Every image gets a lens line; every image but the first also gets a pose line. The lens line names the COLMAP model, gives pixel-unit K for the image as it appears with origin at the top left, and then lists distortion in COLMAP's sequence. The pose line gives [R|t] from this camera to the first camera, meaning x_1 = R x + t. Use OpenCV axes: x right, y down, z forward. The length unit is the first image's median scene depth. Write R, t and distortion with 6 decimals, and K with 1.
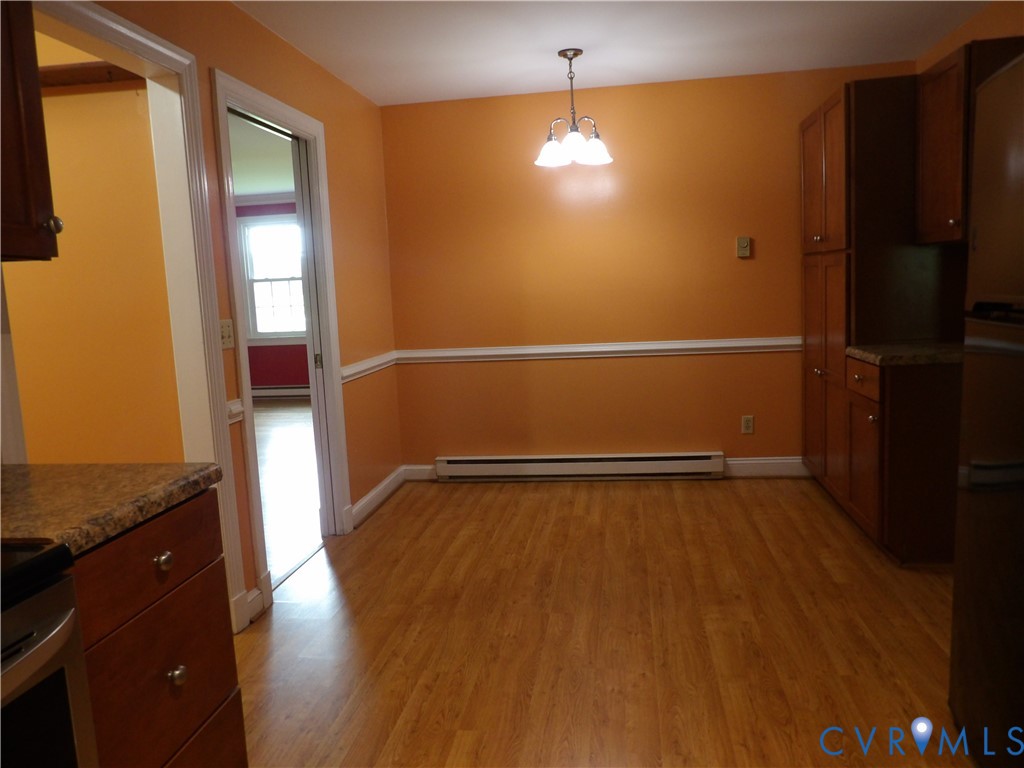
lens RADIAL K [[733.3, 0, 513.0], [0, 733.3, 380.2], [0, 0, 1]] dist [-0.024531, 0.005284]
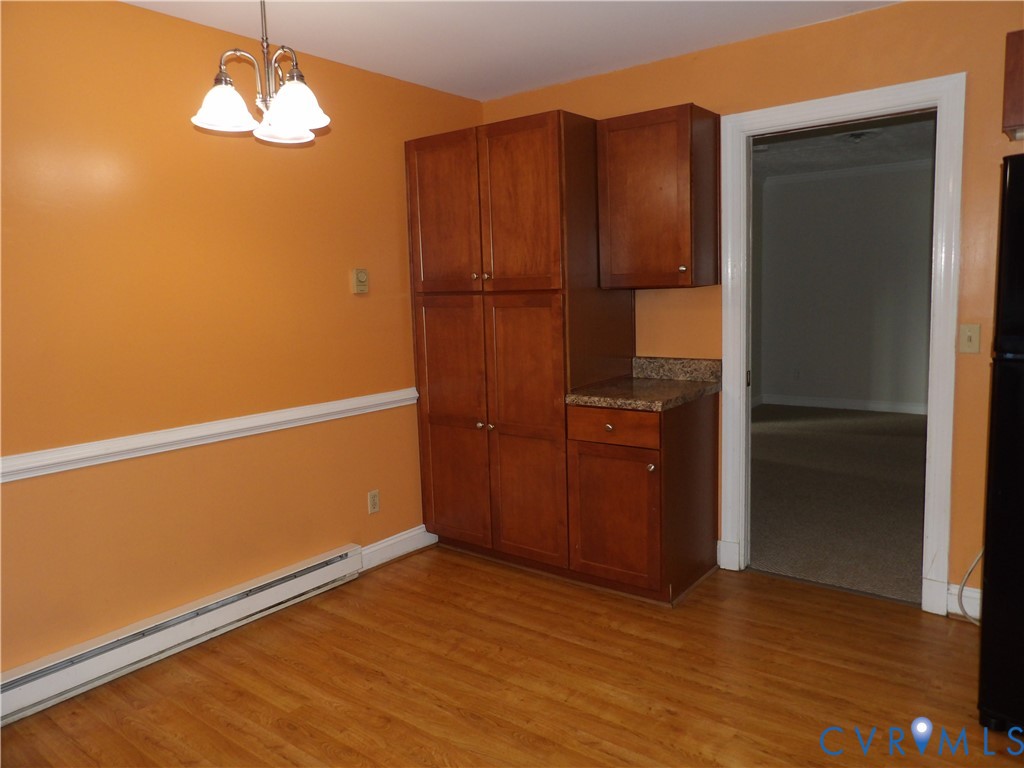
lens RADIAL K [[733.3, 0, 512.3], [0, 733.3, 383.7], [0, 0, 1]] dist [-0.024531, 0.005284]
pose [[0.494307, -0.082609, 0.865353, -0.361399], [0.121111, 0.992310, 0.025548, -0.087762], [-0.860810, 0.092175, 0.500510, 0.563866]]
